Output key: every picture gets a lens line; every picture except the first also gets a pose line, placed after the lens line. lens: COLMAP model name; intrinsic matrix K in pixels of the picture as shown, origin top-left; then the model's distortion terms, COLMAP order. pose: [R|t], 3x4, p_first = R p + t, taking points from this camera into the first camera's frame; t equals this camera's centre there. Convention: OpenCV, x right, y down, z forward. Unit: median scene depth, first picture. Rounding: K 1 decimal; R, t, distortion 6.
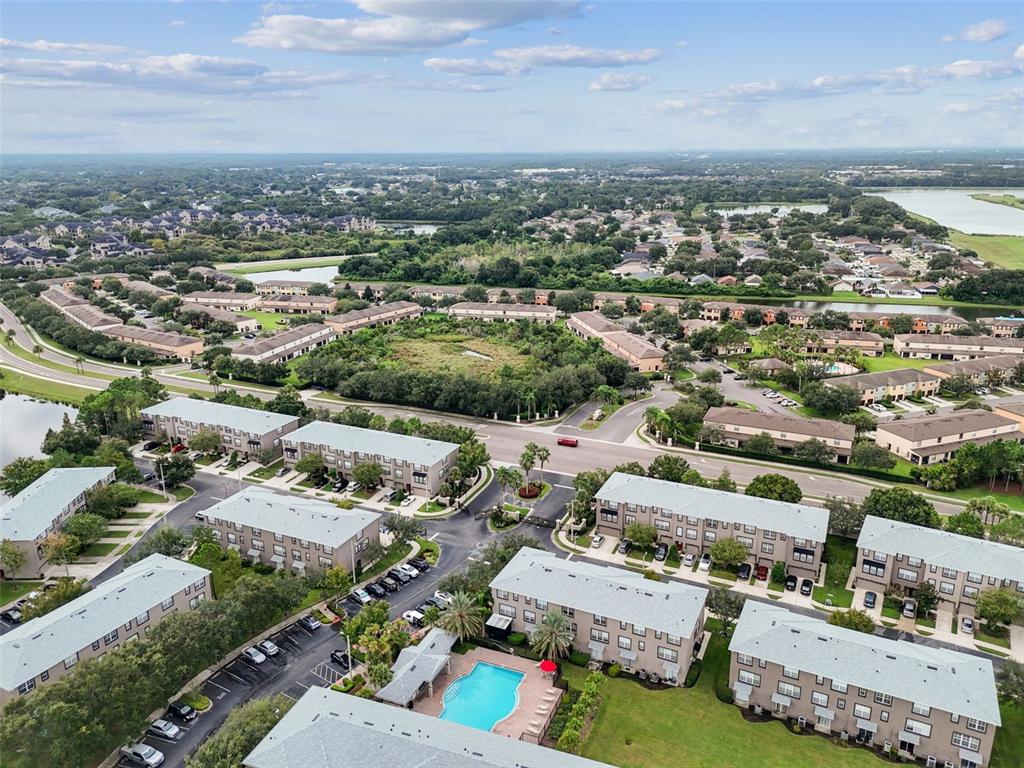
lens RADIAL K [[753.4, 0, 519.2], [0, 753.4, 383.3], [0, 0, 1]] dist [0.087126, -0.100249]
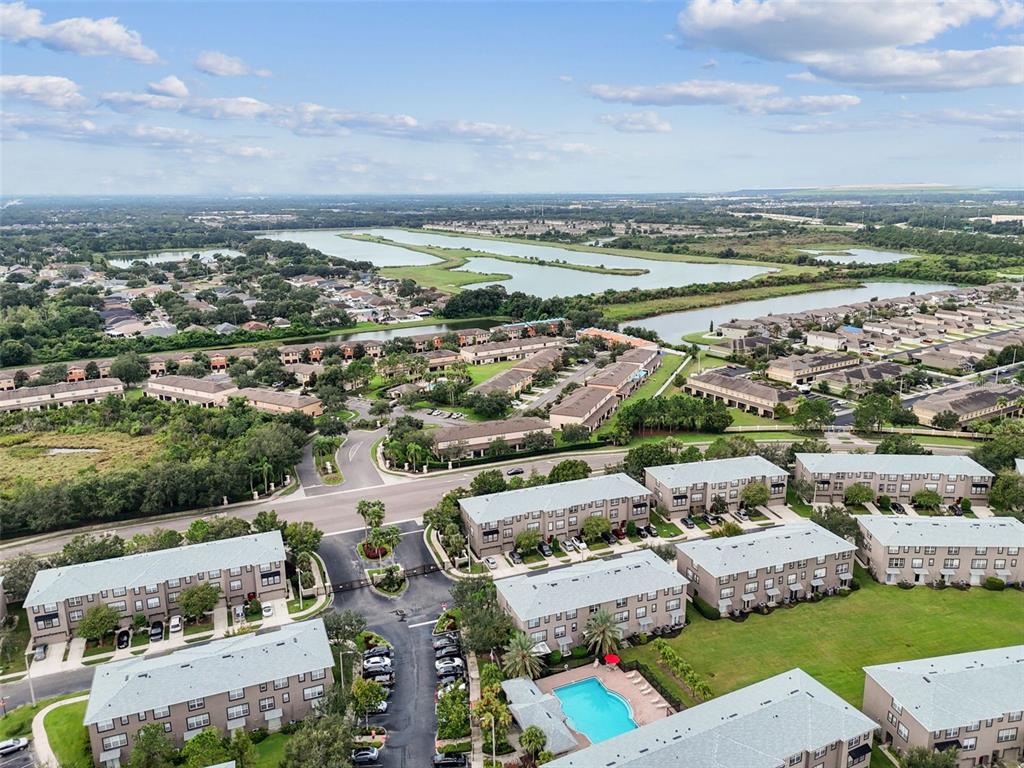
lens RADIAL K [[753.4, 0, 519.2], [0, 753.4, 383.3], [0, 0, 1]] dist [0.087126, -0.100249]
pose [[0.681450, -0.181622, 0.708970, -0.452363], [0.220945, 0.974573, 0.037294, -0.051370], [-0.697717, 0.131229, 0.704252, 0.159616]]
